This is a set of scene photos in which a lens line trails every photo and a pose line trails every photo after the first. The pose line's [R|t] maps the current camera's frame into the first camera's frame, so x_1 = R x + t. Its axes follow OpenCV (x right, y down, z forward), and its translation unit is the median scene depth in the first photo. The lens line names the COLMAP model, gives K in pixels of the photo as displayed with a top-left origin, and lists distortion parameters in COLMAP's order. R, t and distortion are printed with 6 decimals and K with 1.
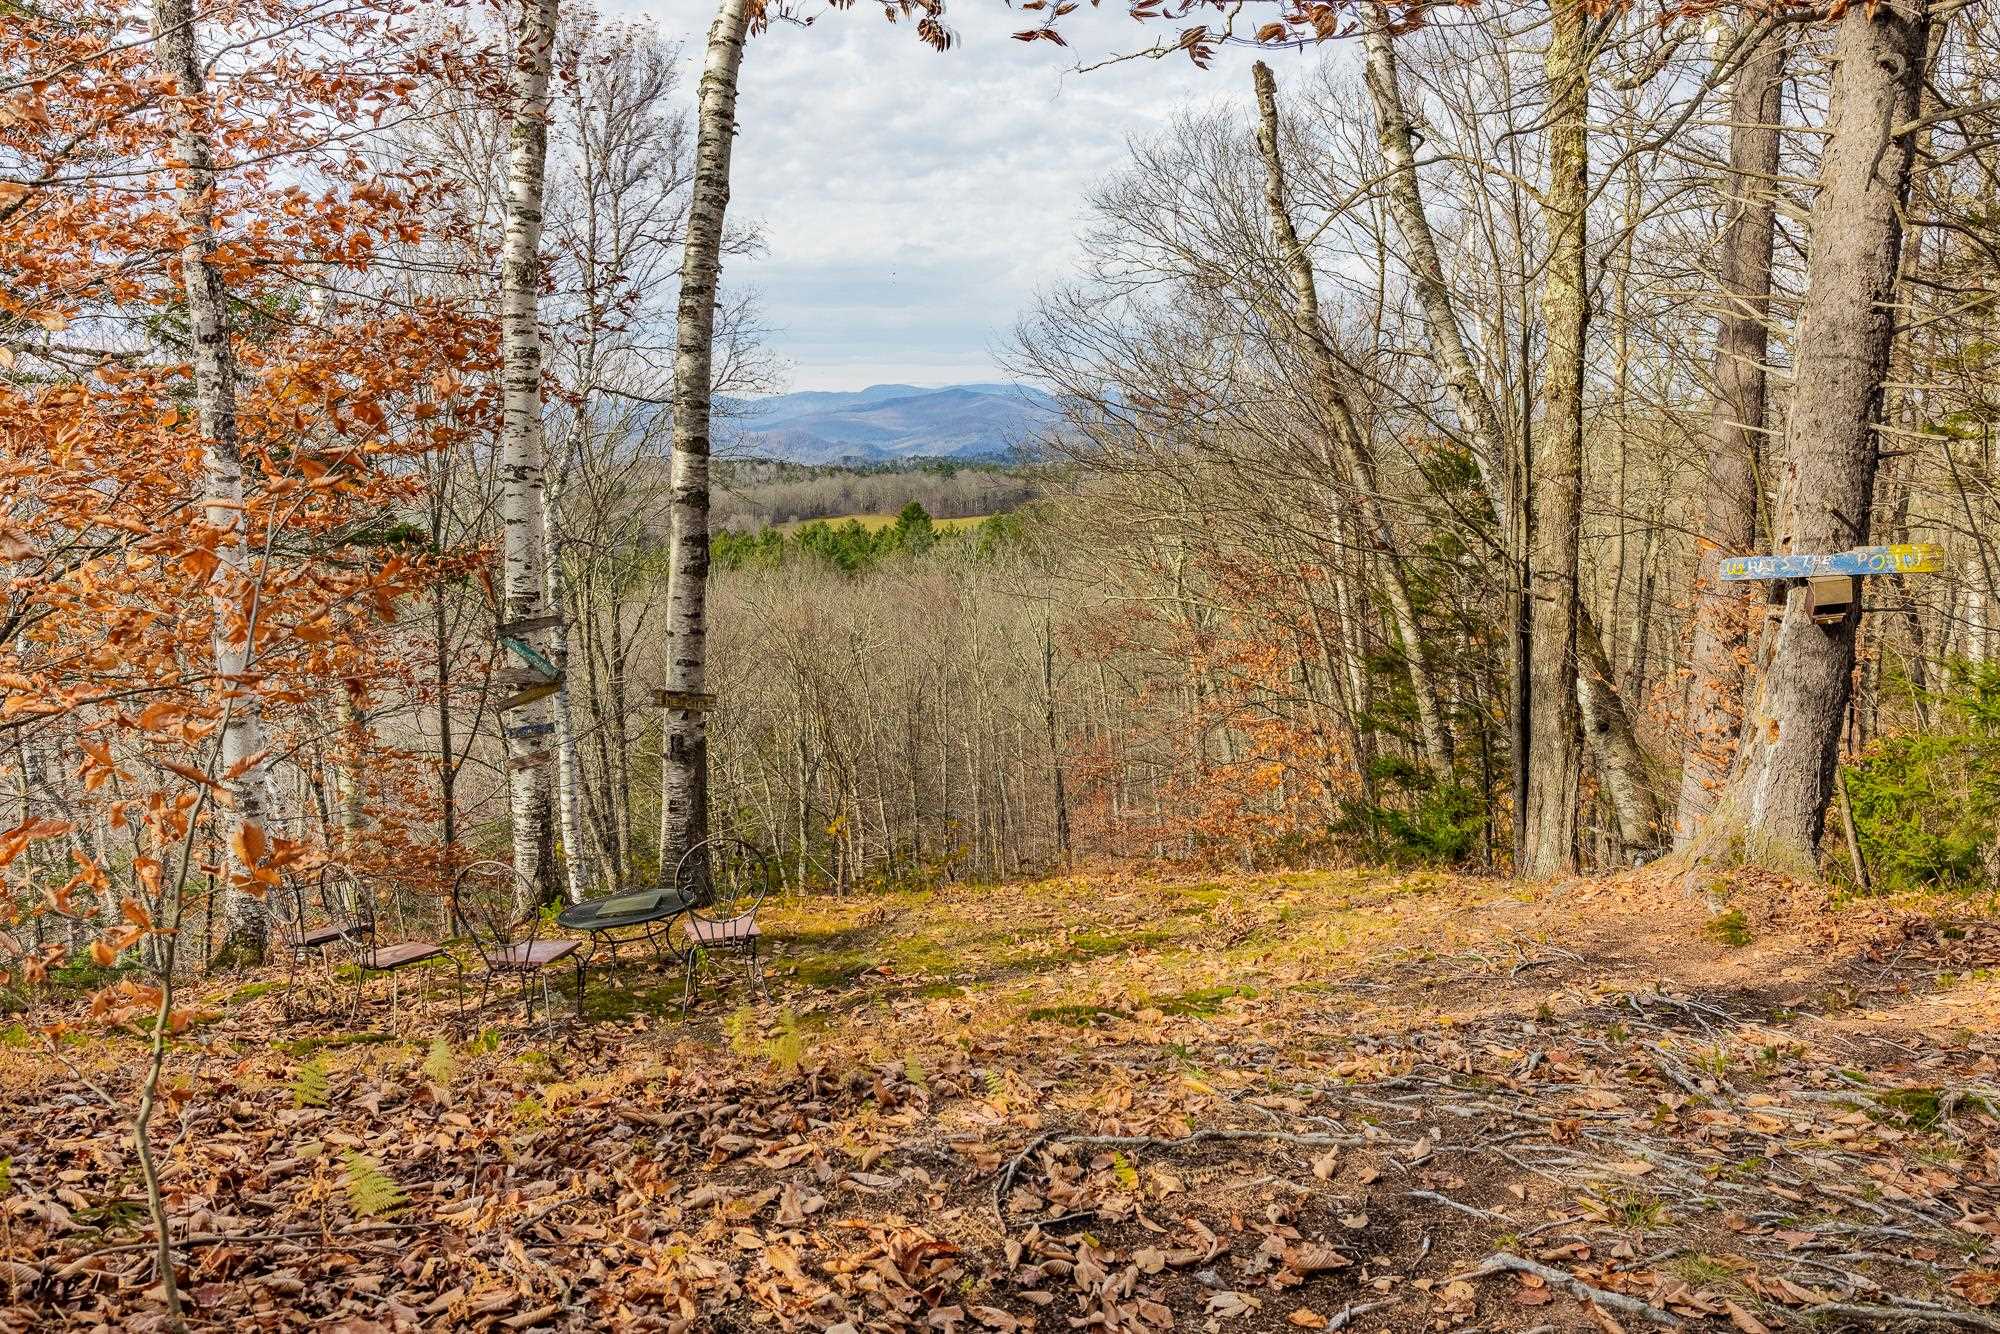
lens RADIAL K [[1655.1, 0, 1006.9], [0, 1655.1, 673.7], [0, 0, 1]] dist [0.004619, 0.015729]
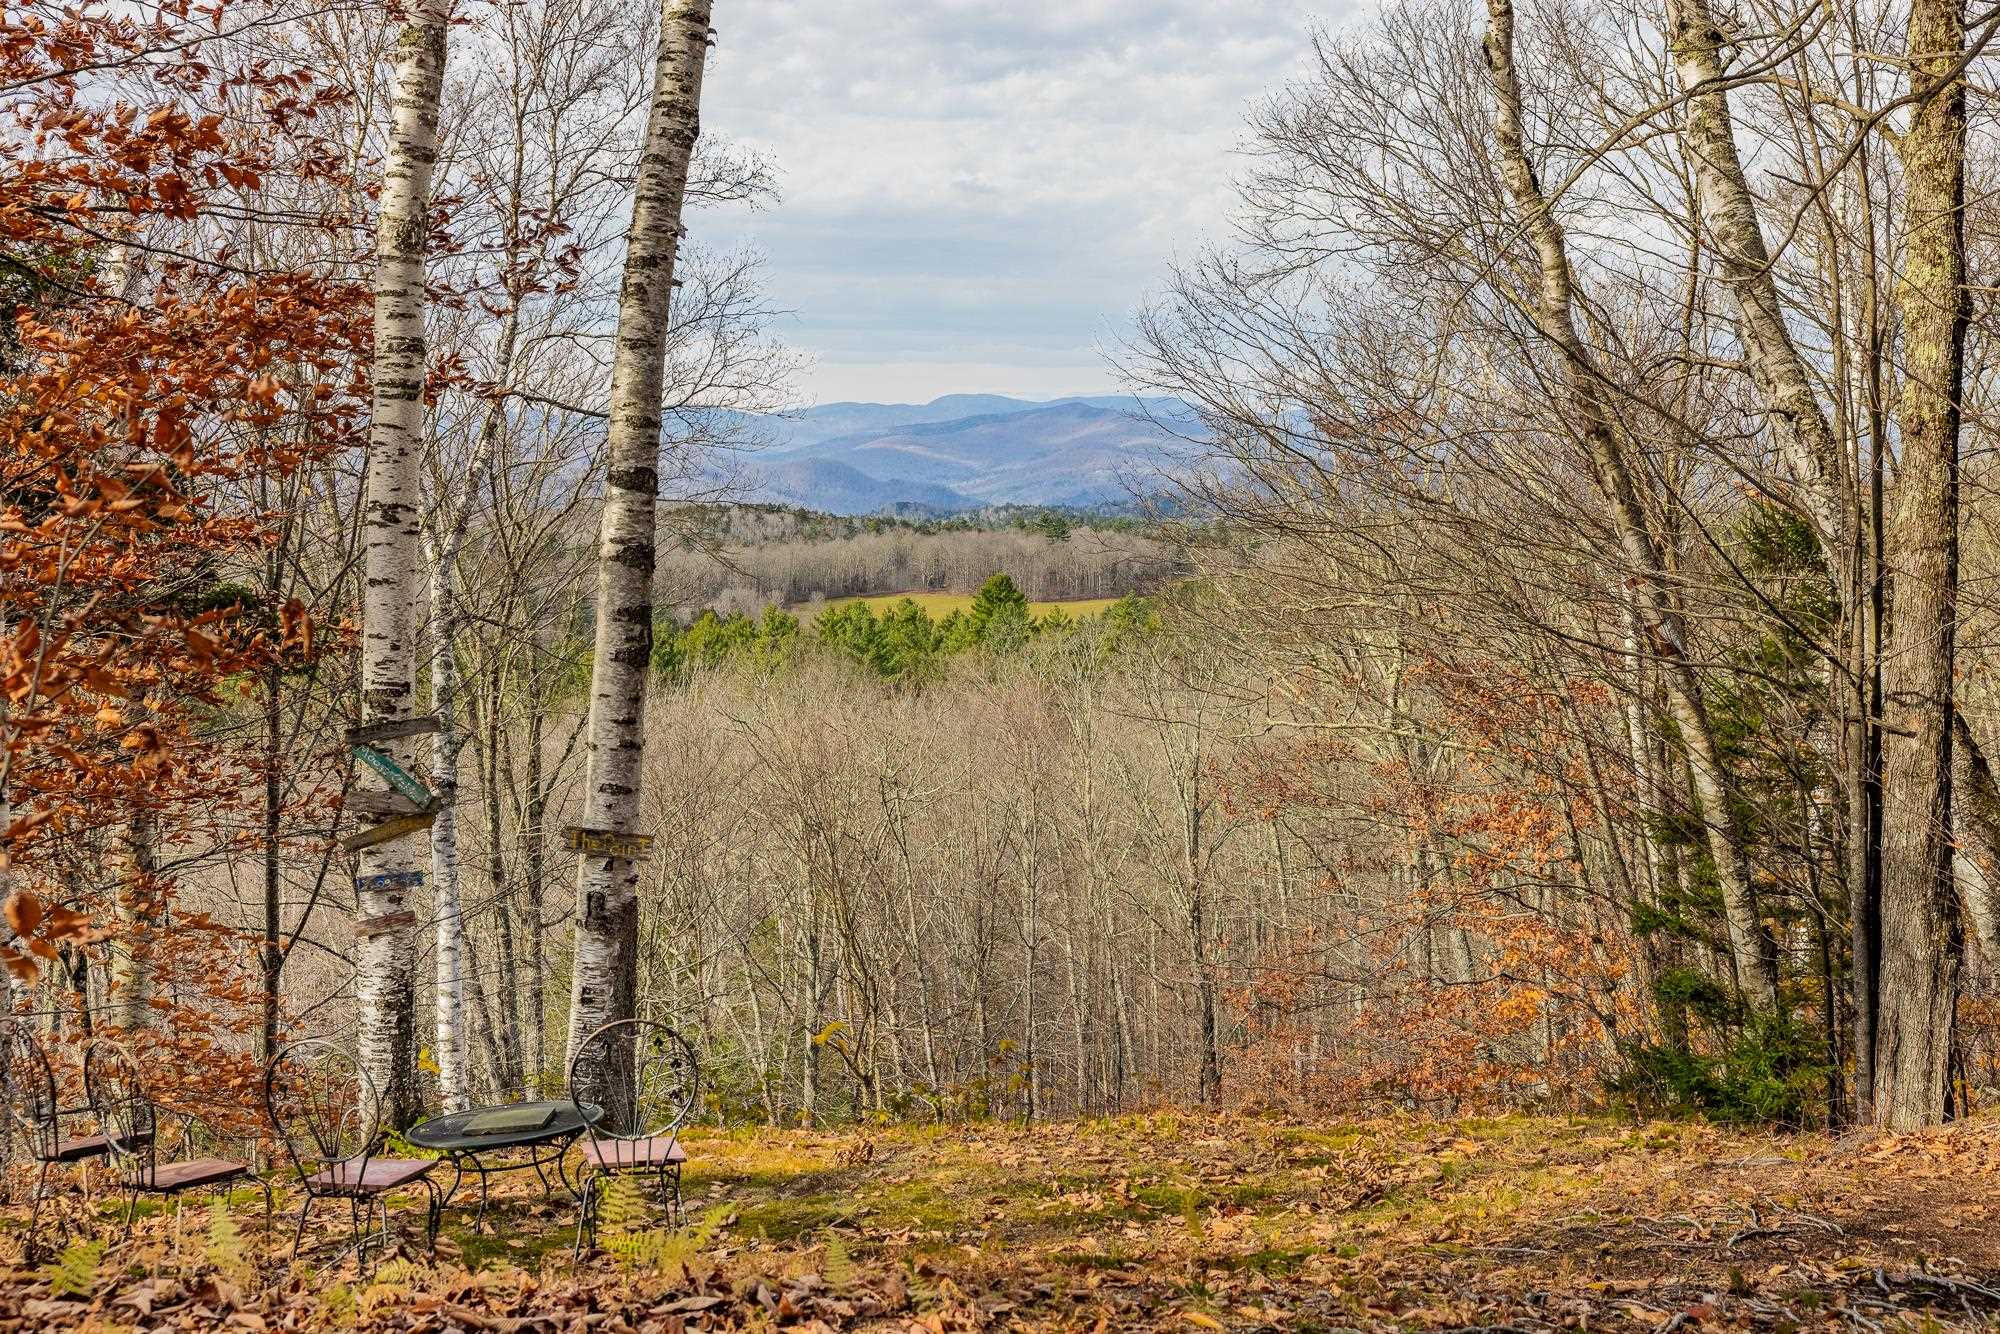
lens RADIAL K [[2587.8, 0, 998.1], [0, 2587.8, 667.5], [0, 0, 1]] dist [0.041180, 0.000000]
pose [[0.997998, 0.023605, -0.058668, 0.020778], [-0.027555, 0.997341, -0.067464, 0.007787], [0.056920, 0.068945, 0.995995, -0.054370]]
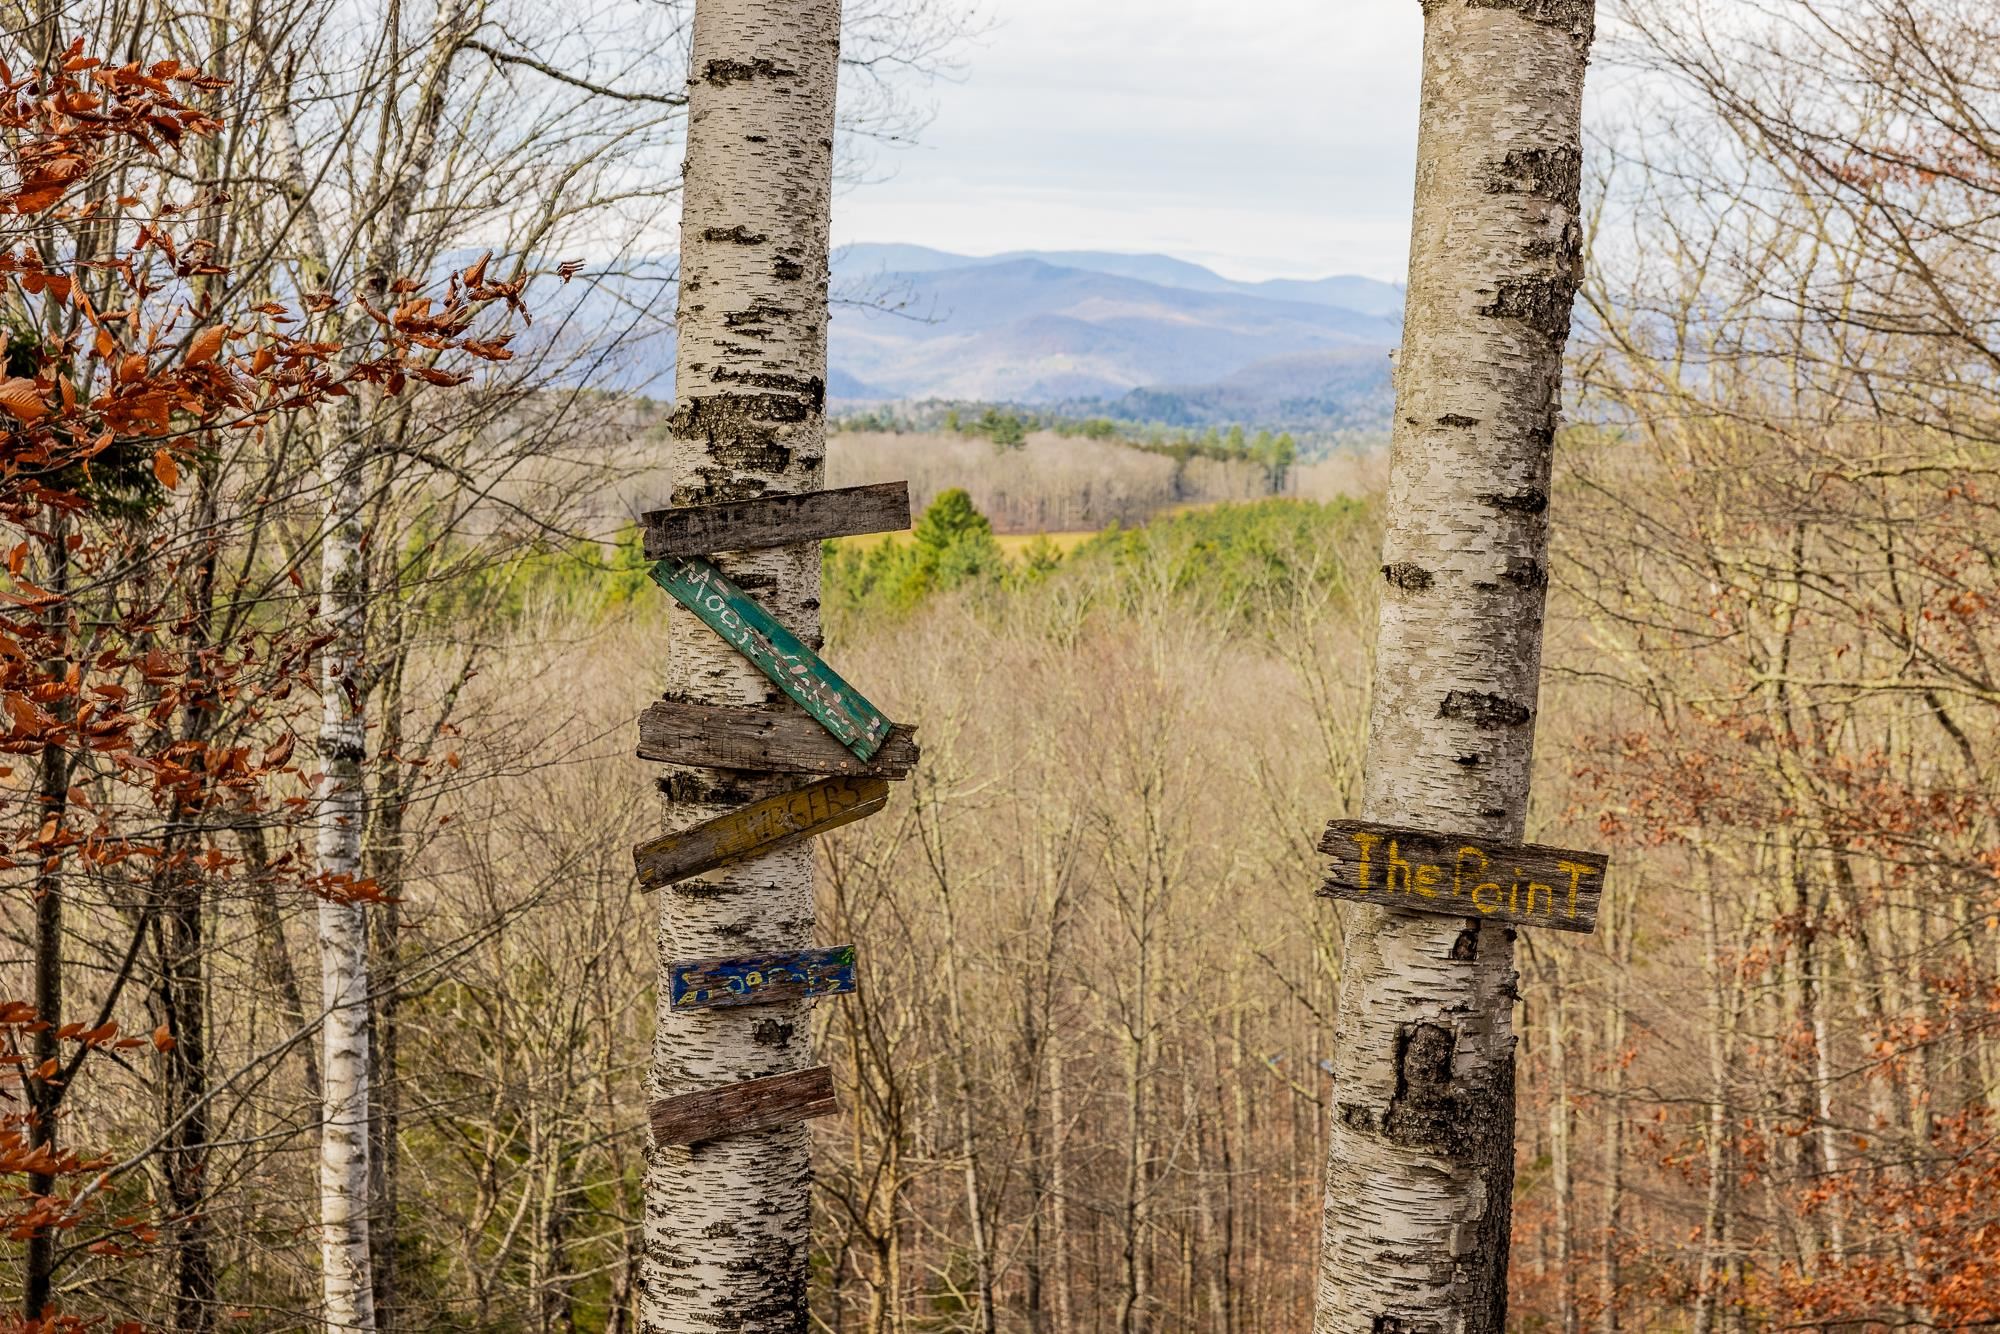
lens RADIAL K [[3494.0, 0, 999.5], [0, 3494.0, 662.2], [0, 0, 1]] dist [0.035932, 0.000000]
pose [[0.998887, 0.042867, -0.019657, -0.169117], [-0.044002, 0.997138, -0.061483, 0.013104], [0.016965, 0.062280, 0.997915, 0.351986]]
